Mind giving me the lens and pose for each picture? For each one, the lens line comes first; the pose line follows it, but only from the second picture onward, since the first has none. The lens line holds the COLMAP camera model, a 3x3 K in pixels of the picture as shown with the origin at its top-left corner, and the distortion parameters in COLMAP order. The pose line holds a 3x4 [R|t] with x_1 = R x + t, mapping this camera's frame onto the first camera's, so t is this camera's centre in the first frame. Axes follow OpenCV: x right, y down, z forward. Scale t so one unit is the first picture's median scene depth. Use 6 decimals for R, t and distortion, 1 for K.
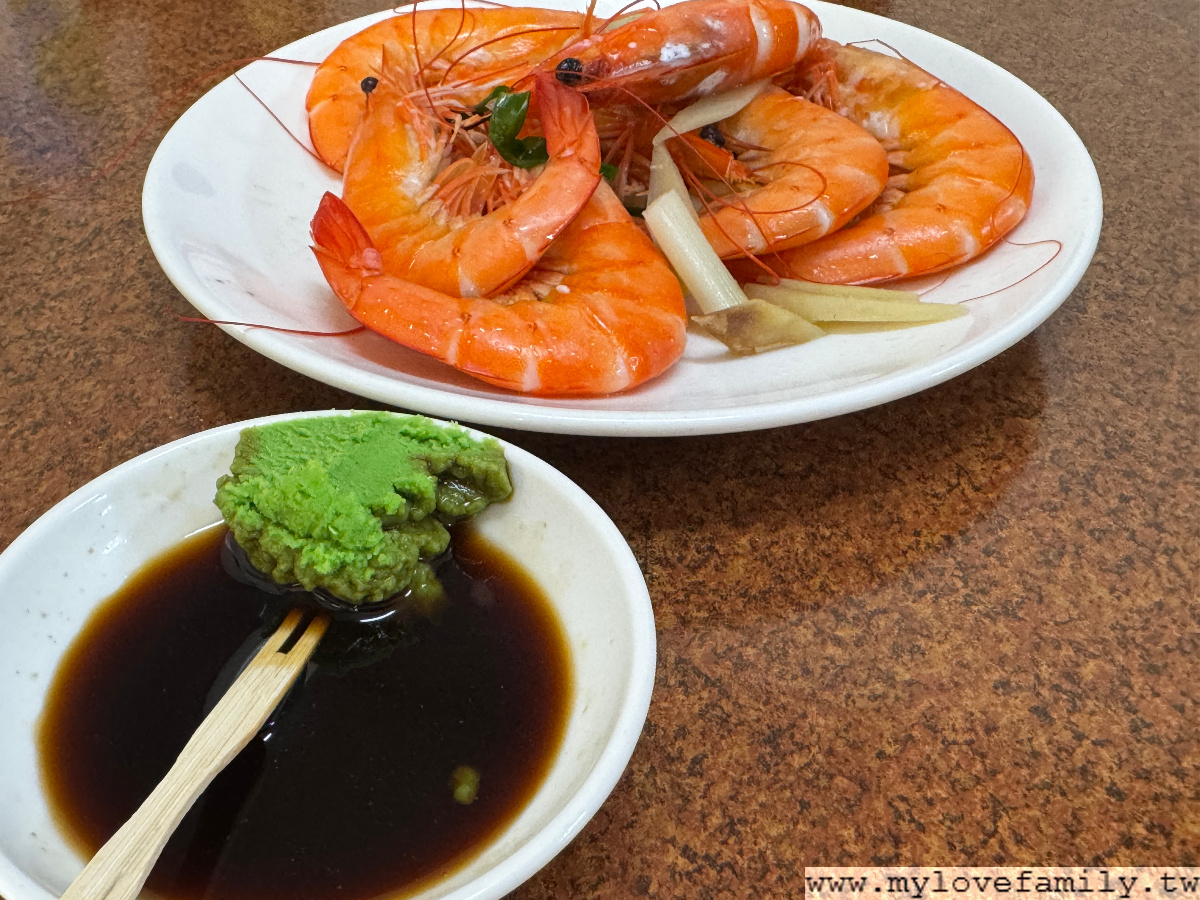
lens RADIAL K [[1250.2, 0, 602.7], [0, 1250.2, 449.6], [0, 0, 1]] dist [-0.022005, 0.000000]
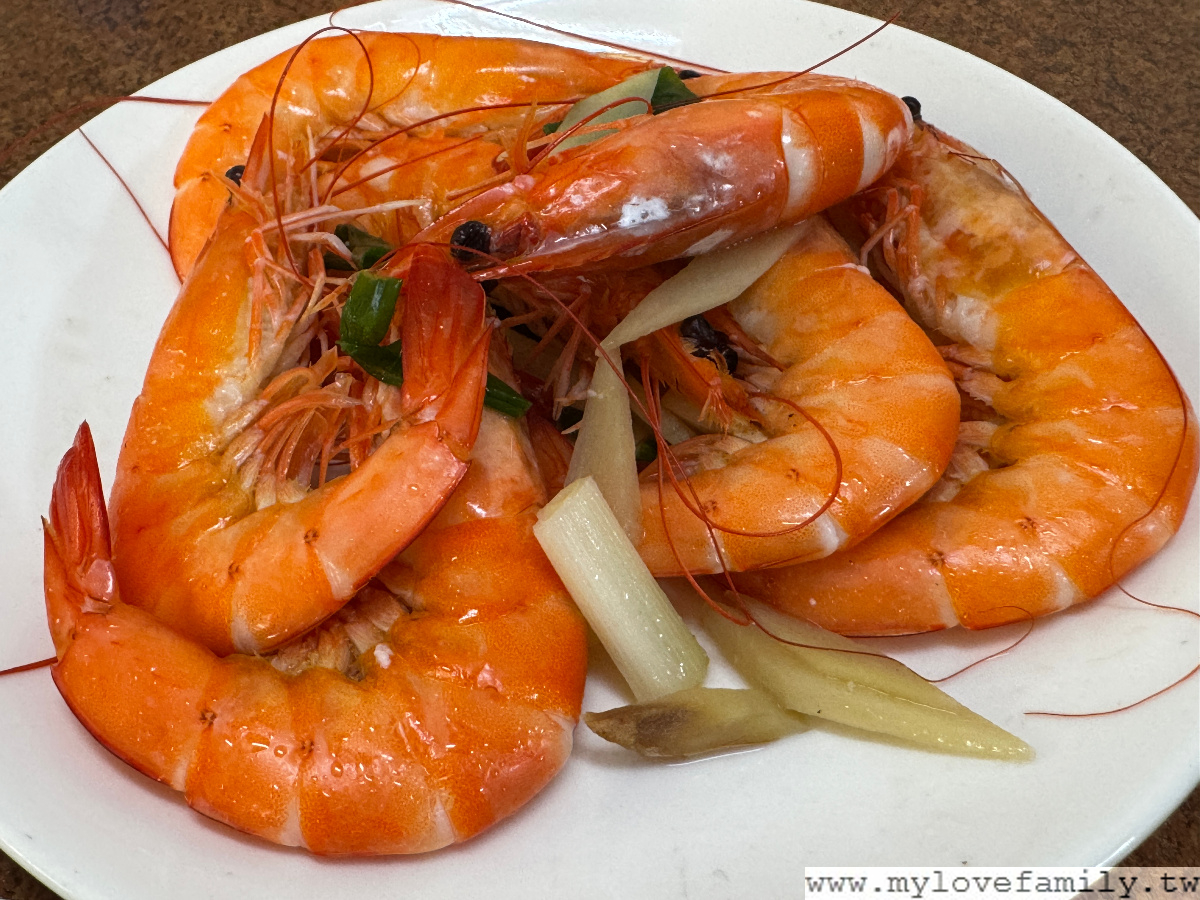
lens RADIAL K [[1250.2, 0, 596.4], [0, 1250.2, 448.8], [0, 0, 1]] dist [-0.022005, 0.000000]
pose [[0.986159, 0.108168, -0.125657, 0.127266], [-0.085920, 0.981578, 0.170654, -0.305757], [0.141802, -0.157496, 0.977286, 0.349327]]
